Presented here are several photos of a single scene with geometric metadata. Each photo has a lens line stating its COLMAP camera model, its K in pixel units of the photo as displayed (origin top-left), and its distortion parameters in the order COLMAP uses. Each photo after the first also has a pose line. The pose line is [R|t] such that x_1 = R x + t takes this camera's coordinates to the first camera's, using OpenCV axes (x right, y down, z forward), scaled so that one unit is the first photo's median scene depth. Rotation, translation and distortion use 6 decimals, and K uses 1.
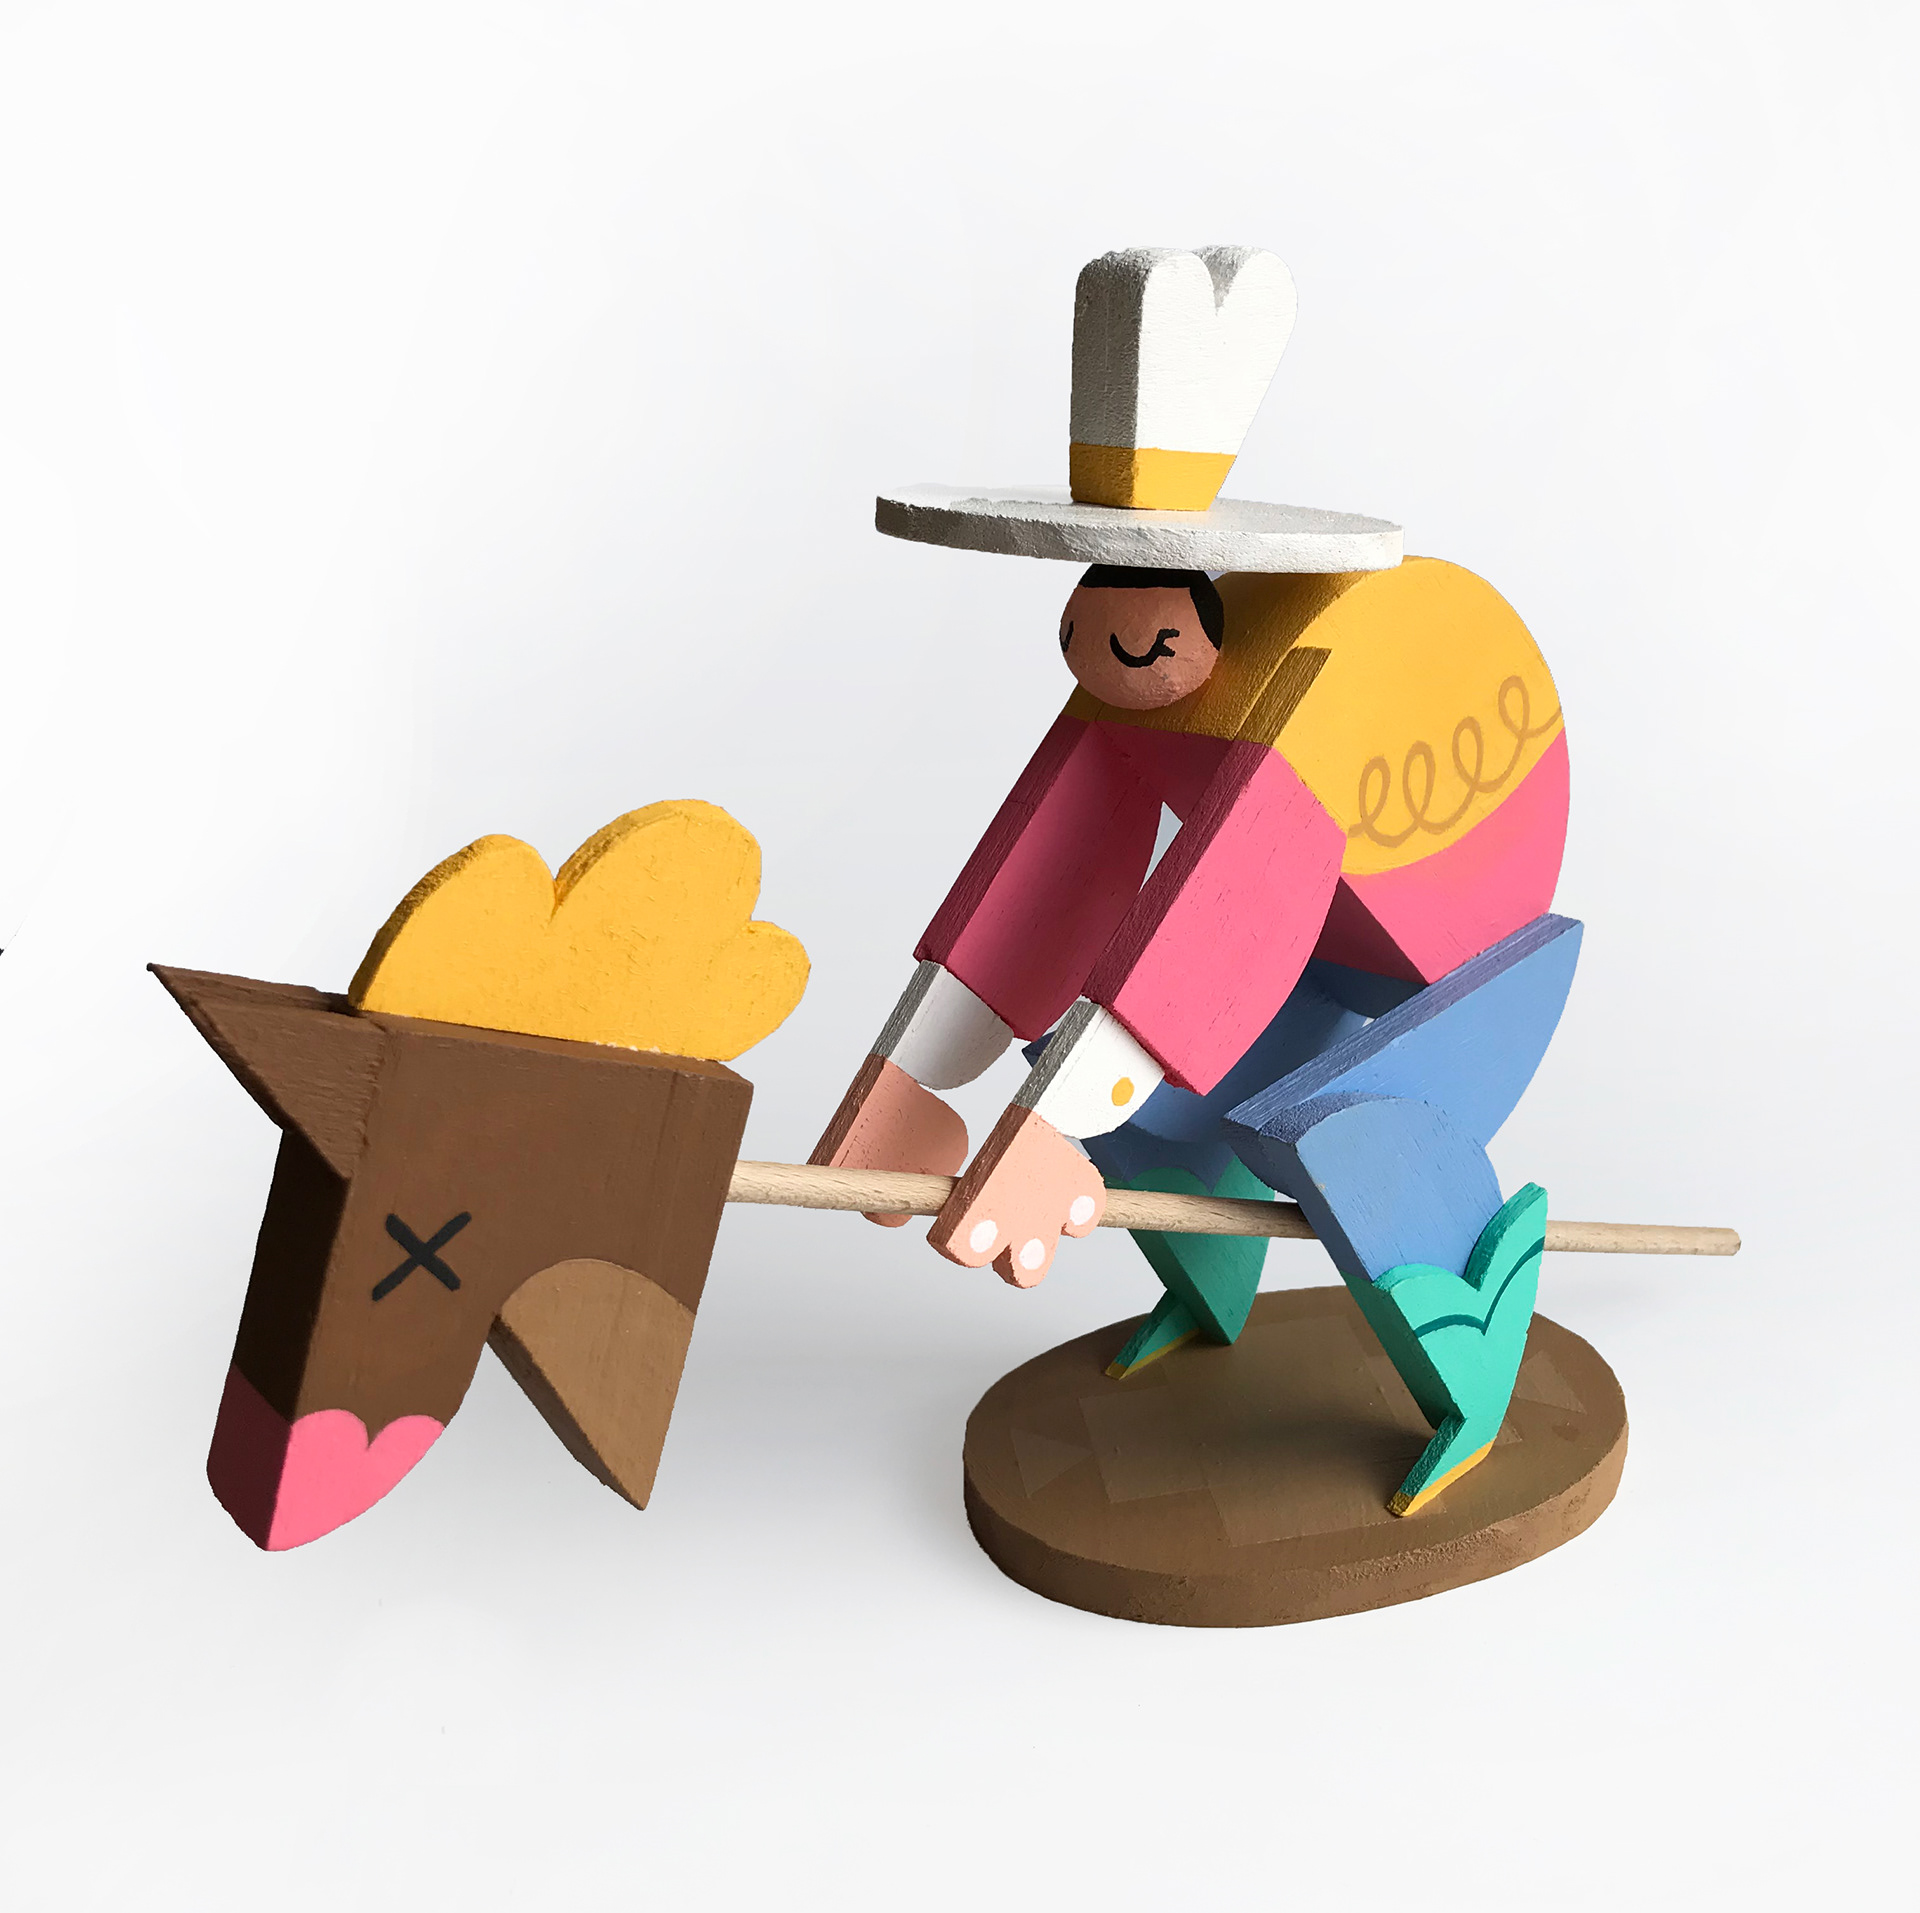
lens RADIAL K [[2110.0, 0, 960.7], [0, 2110.0, 1048.1], [0, 0, 1]] dist [0.018705, 0.004443]
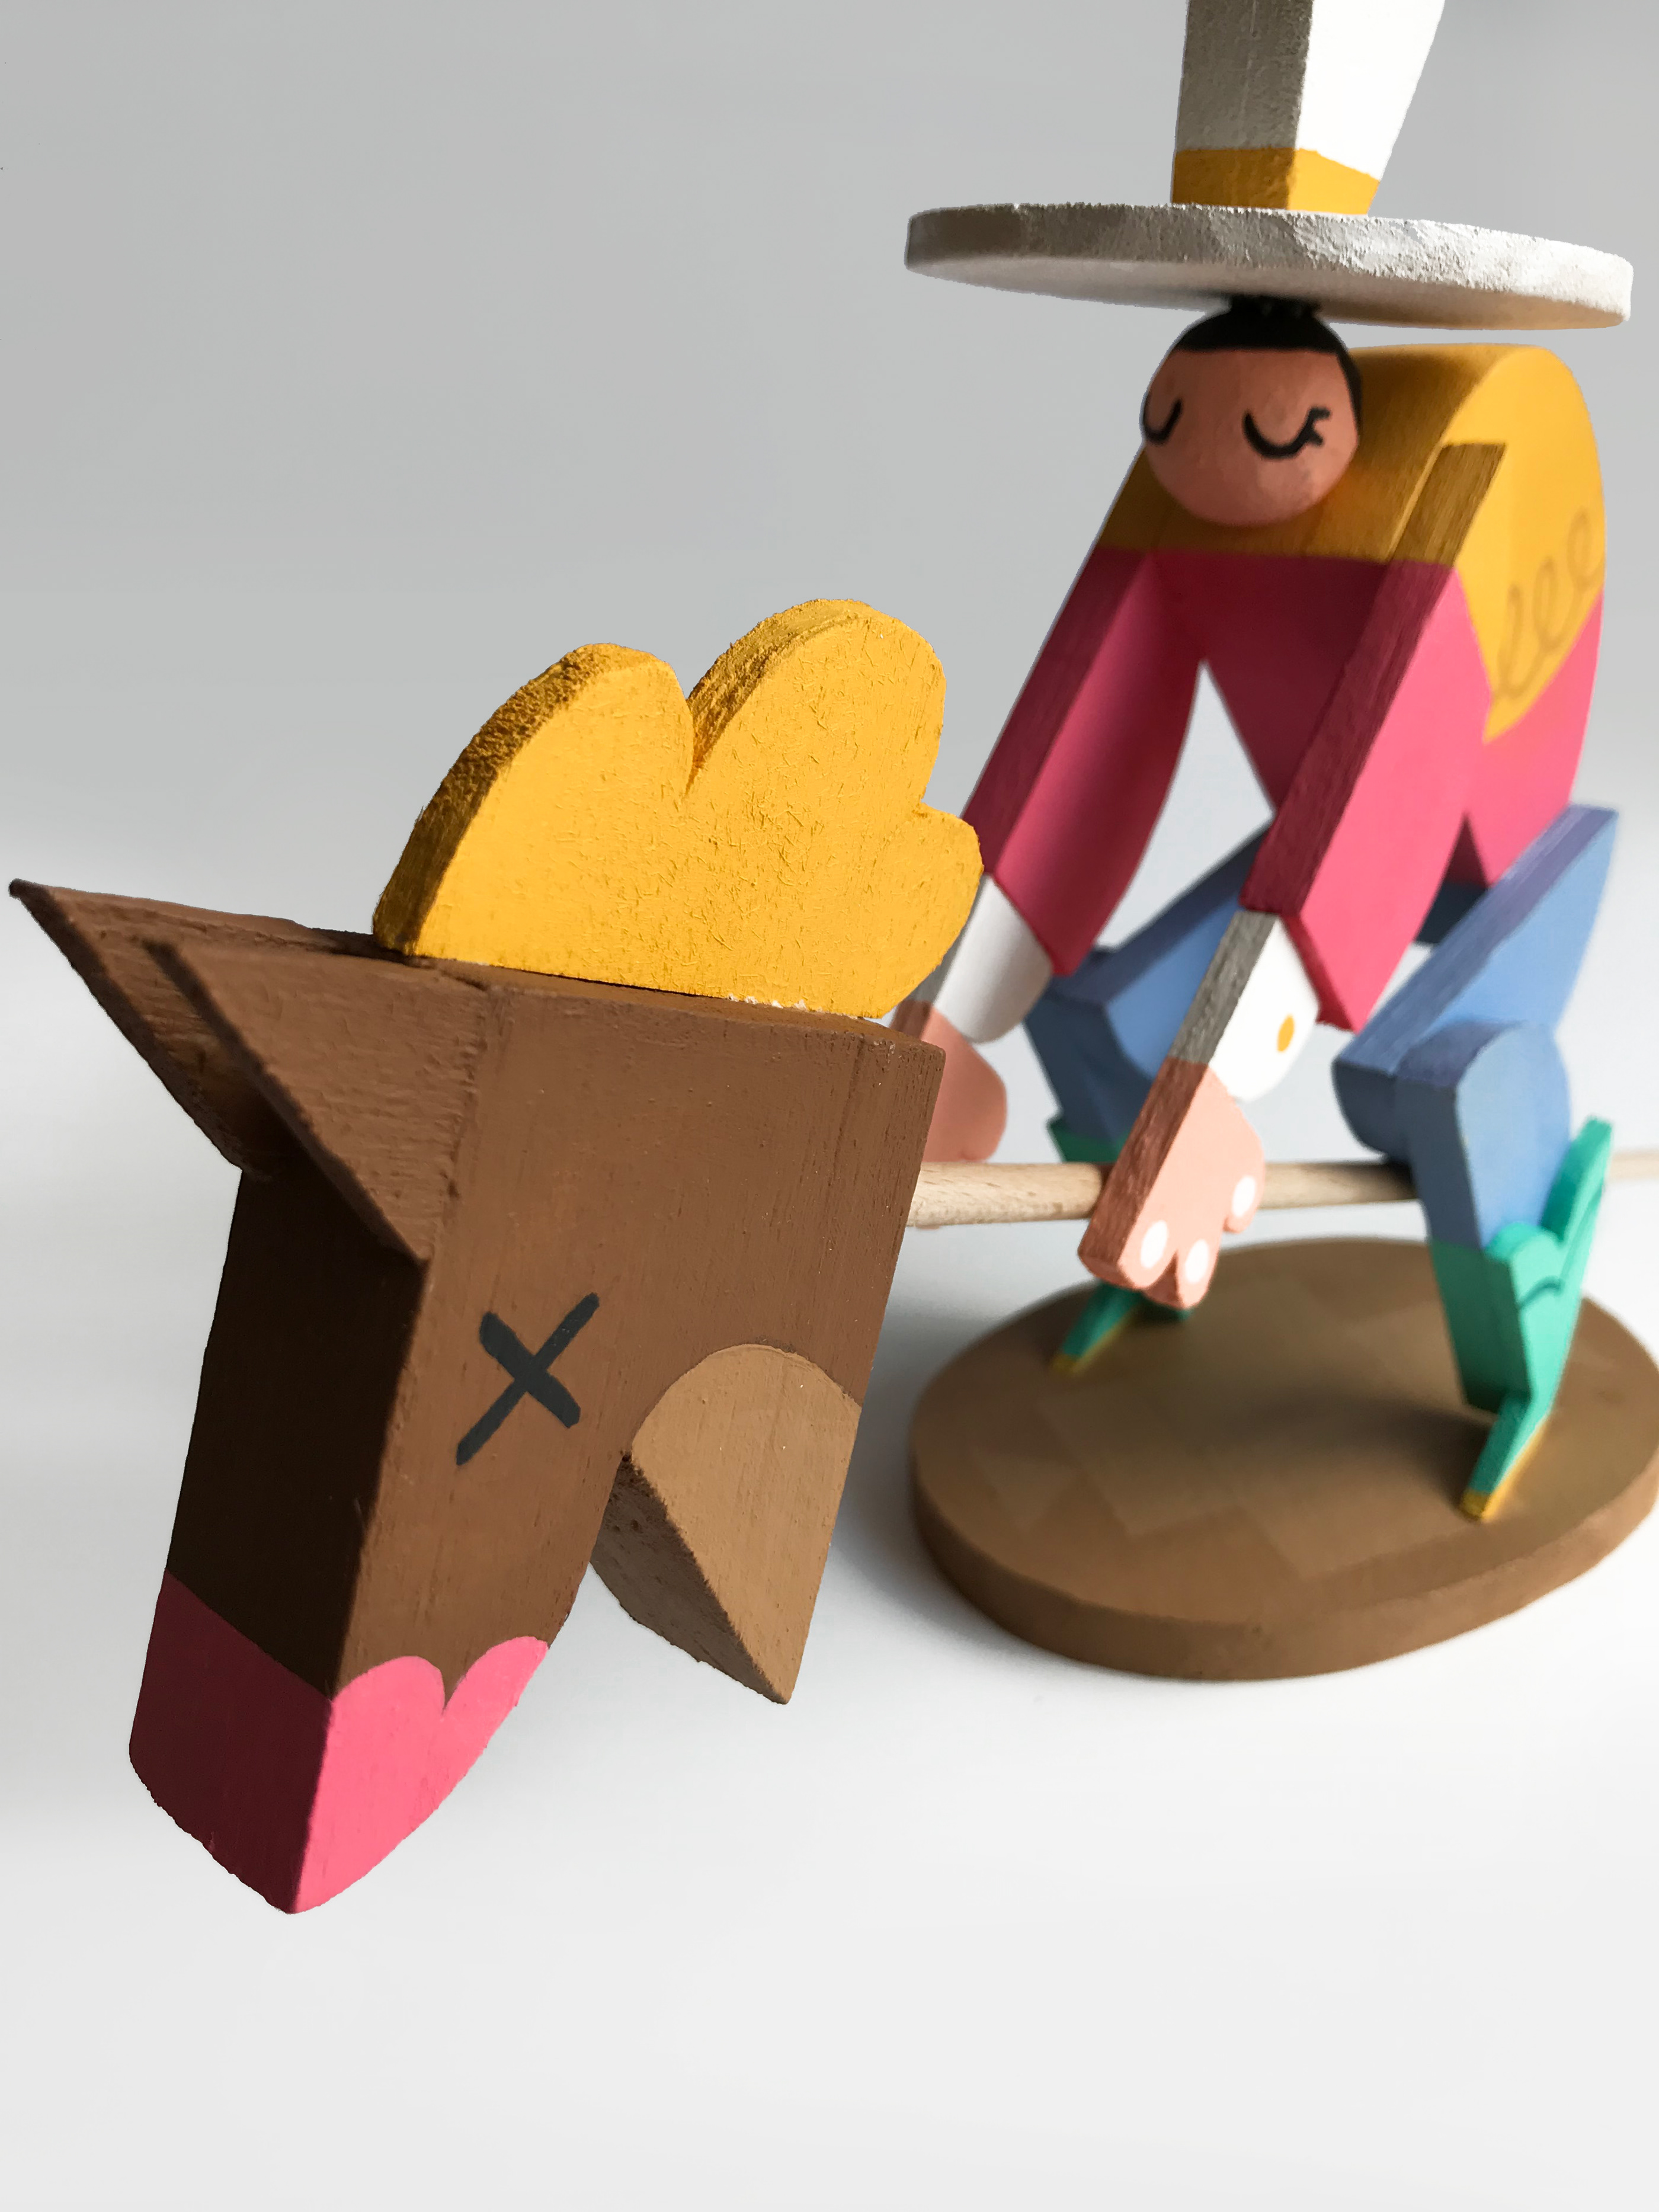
lens RADIAL K [[1854.2, 0, 829.5], [0, 1854.2, 1106.0], [0, 0, 1]] dist [0.005190, -0.062086]
pose [[0.972929, -0.060636, 0.223006, -0.278368], [0.047764, 0.996890, 0.062673, -0.003605], [-0.226112, -0.050325, 0.972800, 0.481428]]
